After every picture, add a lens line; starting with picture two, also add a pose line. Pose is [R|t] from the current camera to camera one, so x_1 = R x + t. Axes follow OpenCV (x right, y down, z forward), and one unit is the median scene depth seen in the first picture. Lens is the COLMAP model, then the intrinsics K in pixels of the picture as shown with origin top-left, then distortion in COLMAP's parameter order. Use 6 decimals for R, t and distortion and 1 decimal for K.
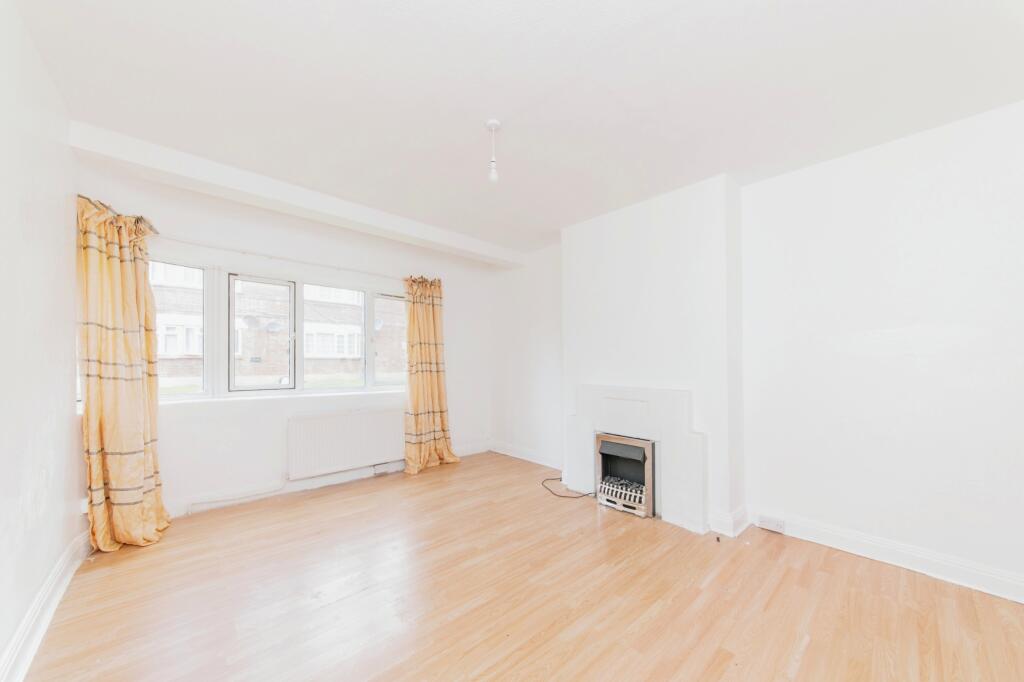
lens RADIAL K [[355.4, 0, 513.4], [0, 355.4, 363.8], [0, 0, 1]] dist [-0.000380, 0.000008]
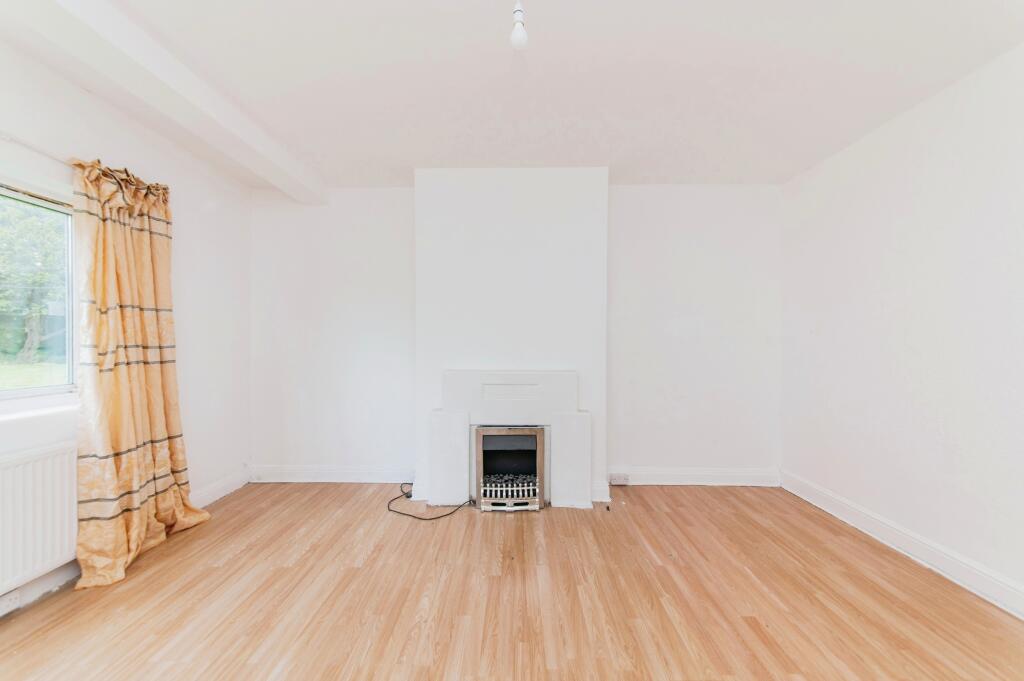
lens RADIAL K [[354.6, 0, 512.0], [0, 354.6, 340.5], [0, 0, 1]] dist [-0.000365, -0.000101]
pose [[0.698639, -0.005046, 0.715456, -0.241854], [0.005222, 0.999984, 0.001953, -0.009312], [-0.715455, 0.002371, 0.698655, 0.286129]]
